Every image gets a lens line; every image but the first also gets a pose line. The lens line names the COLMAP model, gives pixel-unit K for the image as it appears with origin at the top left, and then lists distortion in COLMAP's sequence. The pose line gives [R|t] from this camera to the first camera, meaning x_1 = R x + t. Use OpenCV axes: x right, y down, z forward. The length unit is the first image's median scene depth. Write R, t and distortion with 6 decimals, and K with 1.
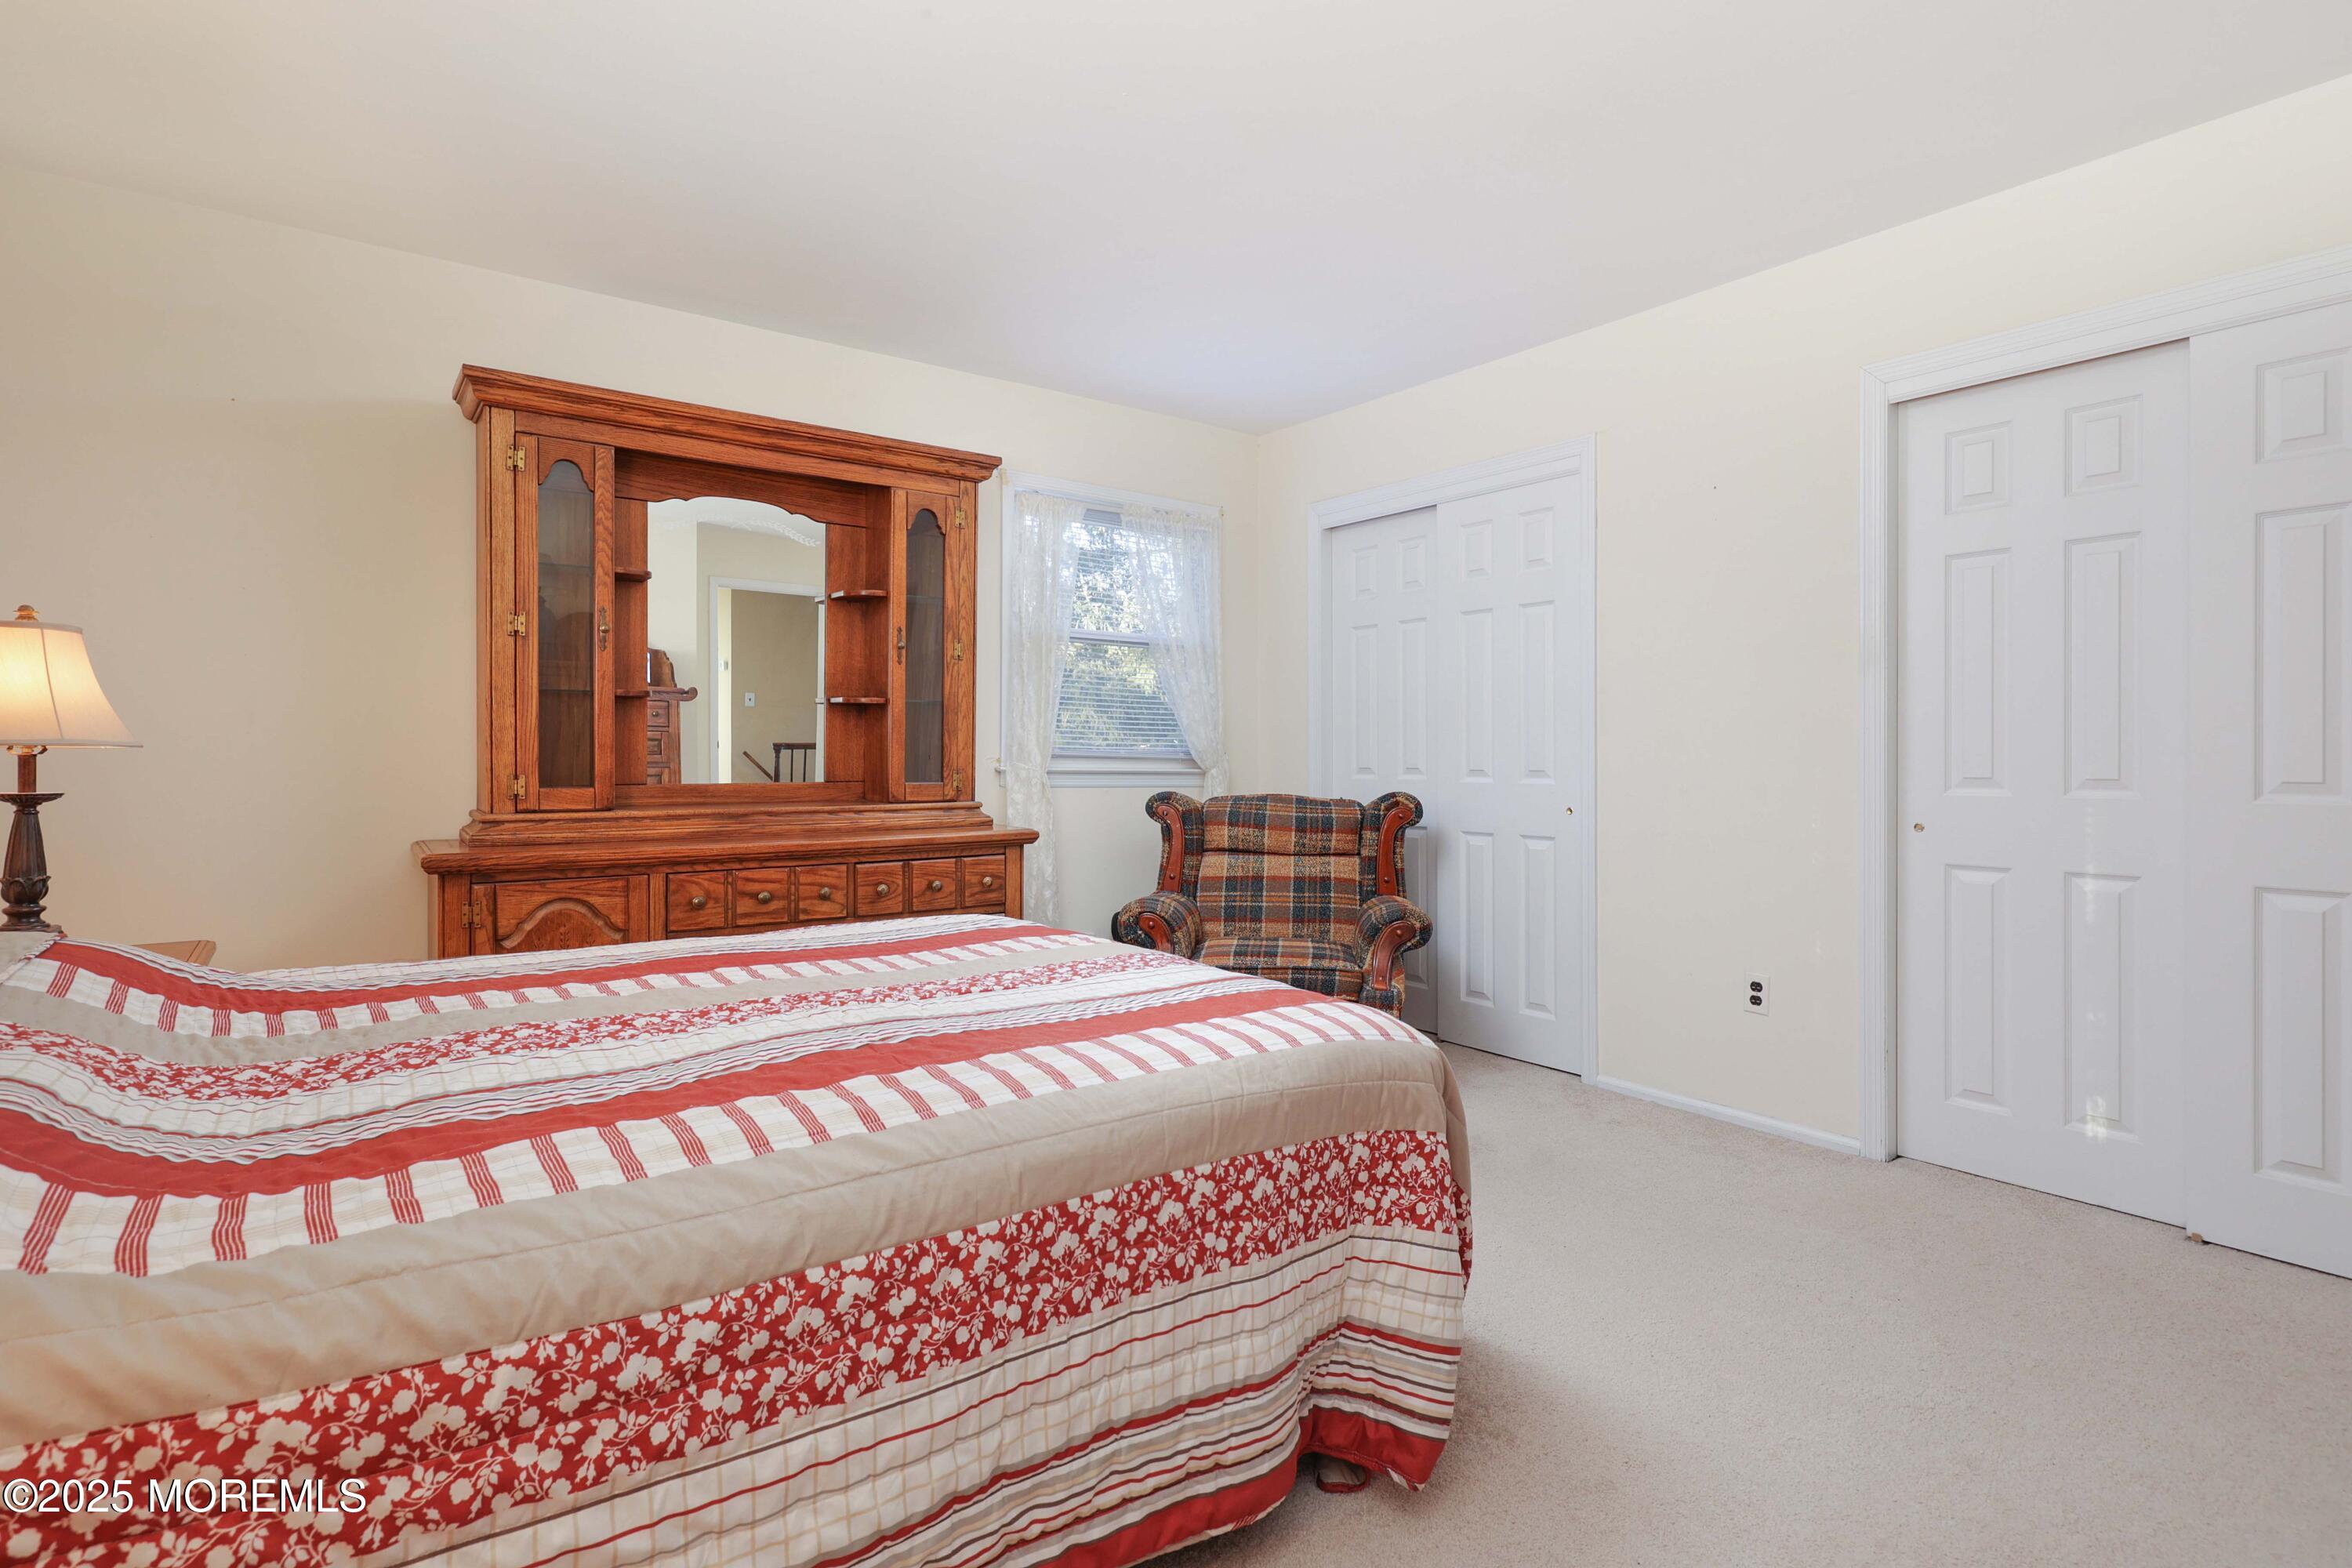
lens RADIAL K [[1131.0, 0, 1167.3], [0, 1131.0, 767.2], [0, 0, 1]] dist [0.002431, 0.000336]
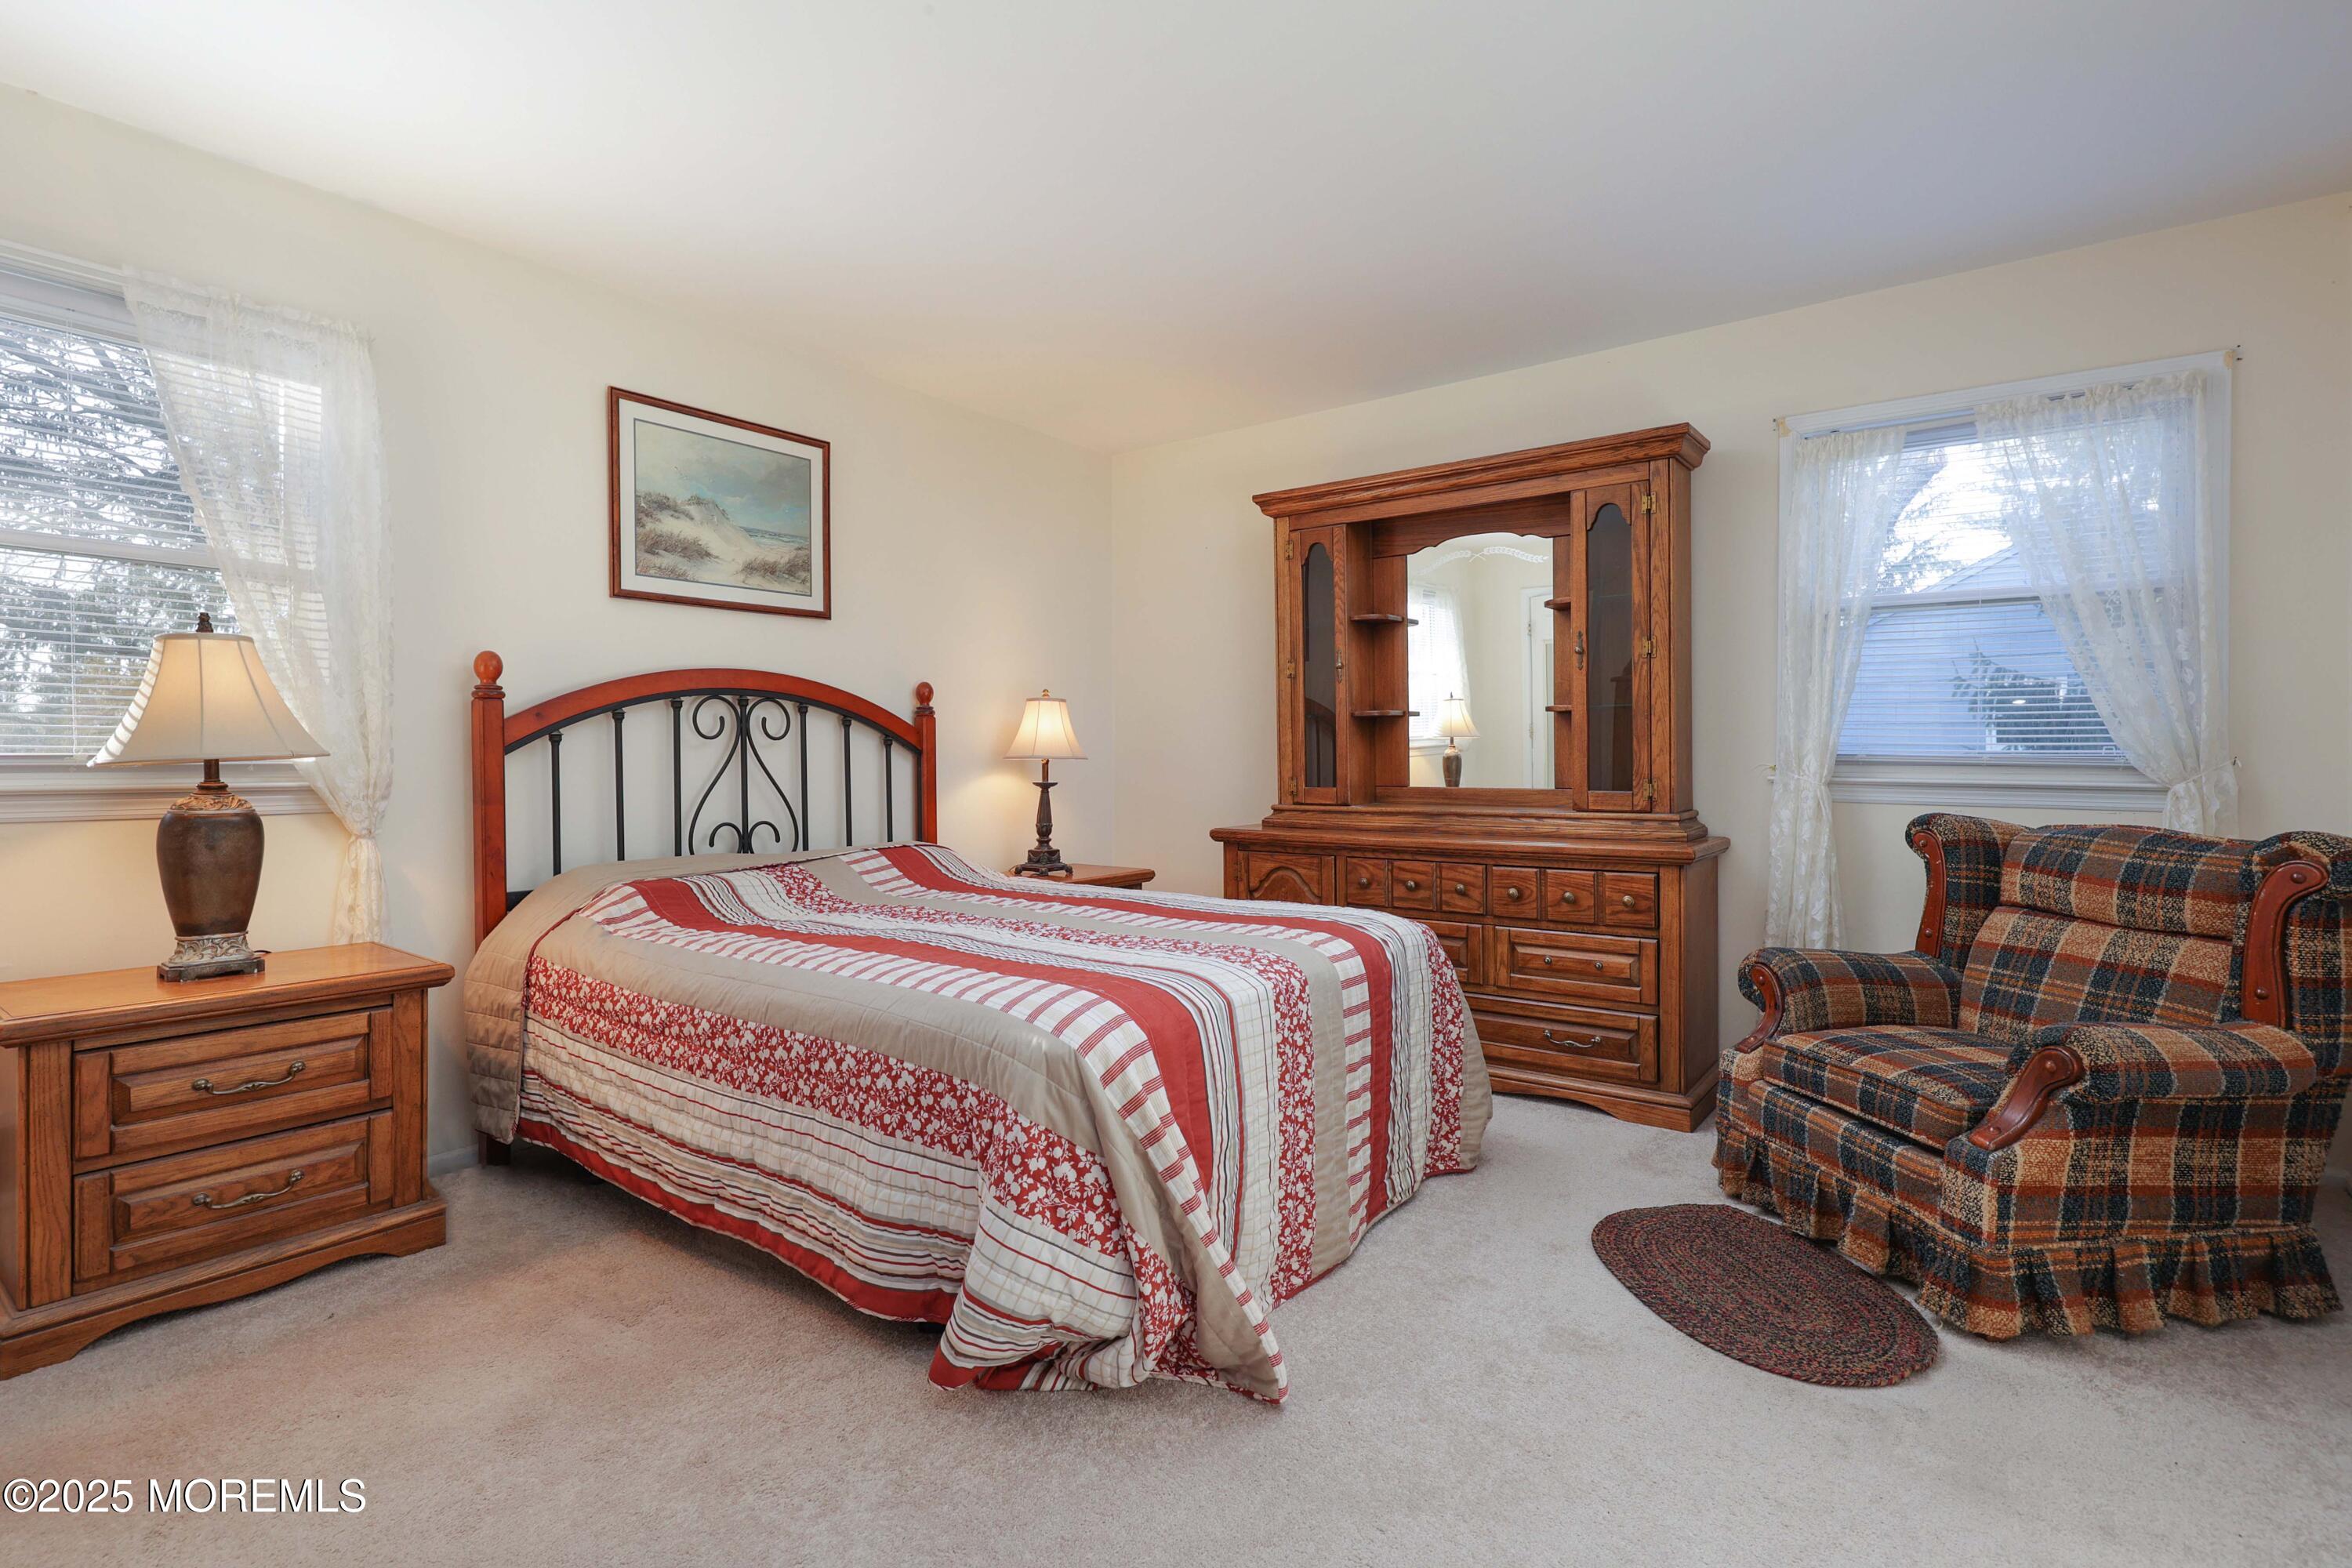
lens RADIAL K [[1131.0, 0, 1166.7], [0, 1131.0, 776.6], [0, 0, 1]] dist [0.002431, 0.000336]
pose [[0.294570, 0.011344, -0.955563, 0.623129], [-0.008453, 0.999921, 0.009265, -0.004587], [0.955592, 0.005348, 0.294643, 0.388138]]
